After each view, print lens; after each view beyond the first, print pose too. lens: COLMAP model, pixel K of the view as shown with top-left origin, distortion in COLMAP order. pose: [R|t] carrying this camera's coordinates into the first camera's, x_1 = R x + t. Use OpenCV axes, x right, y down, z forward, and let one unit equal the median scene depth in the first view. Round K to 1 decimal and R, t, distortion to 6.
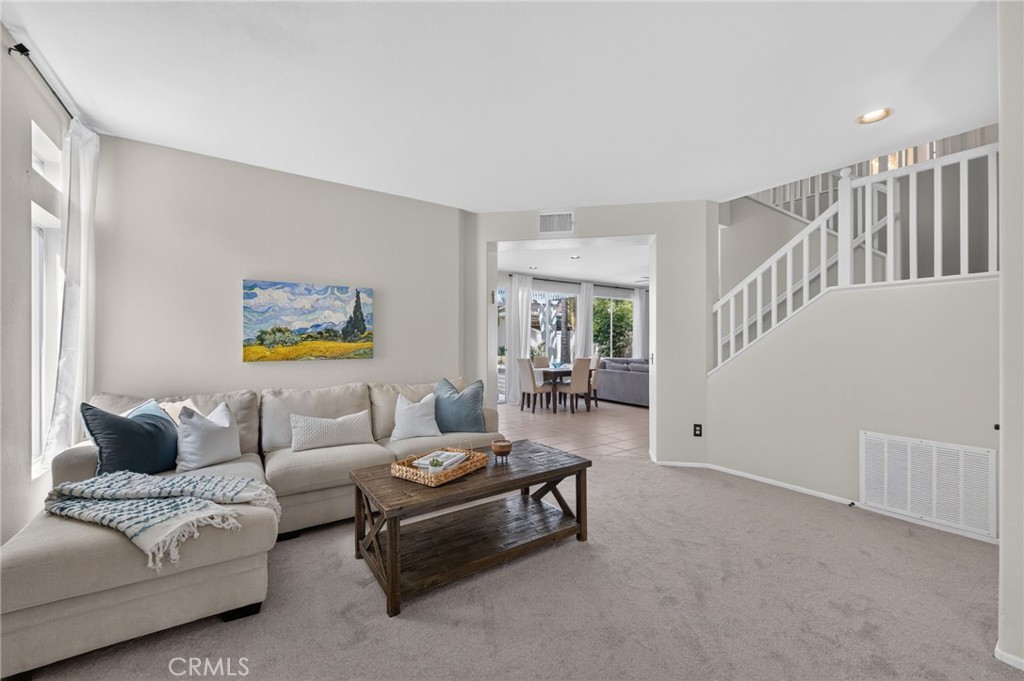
lens RADIAL K [[395.9, 0, 515.9], [0, 395.9, 341.6], [0, 0, 1]] dist [-0.009602, -0.000326]
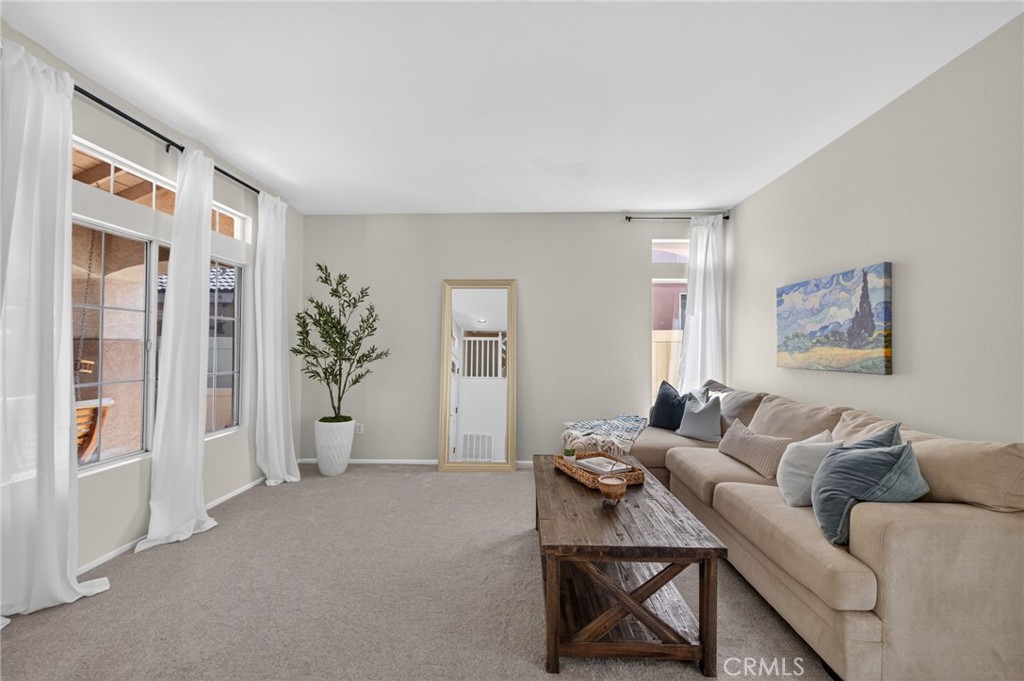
lens RADIAL K [[395.9, 0, 516.3], [0, 395.9, 344.2], [0, 0, 1]] dist [-0.009602, -0.000326]
pose [[-0.575291, -0.005585, -0.817930, 0.509019], [0.003941, 0.999946, -0.009599, -0.001732], [0.817939, -0.008746, -0.575238, 0.946578]]
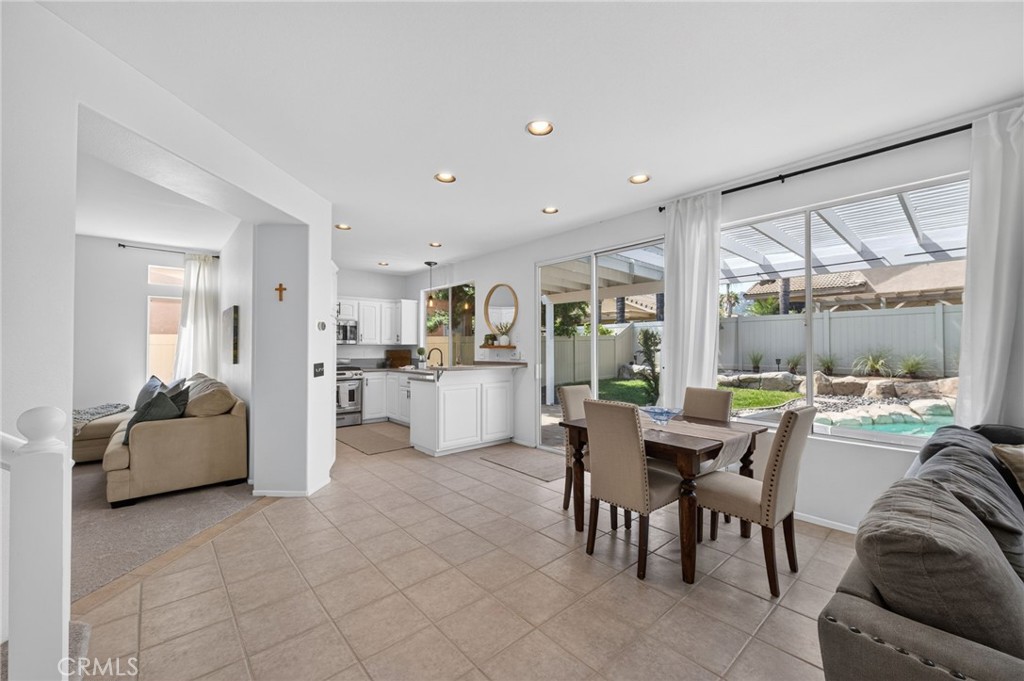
lens RADIAL K [[395.9, 0, 506.1], [0, 395.9, 341.5], [0, 0, 1]] dist [-0.009602, -0.000326]
pose [[0.096798, -0.018186, -0.995138, 0.753819], [-0.002142, 0.999827, -0.018480, 0.000165], [0.995302, 0.003921, 0.096743, 1.426108]]
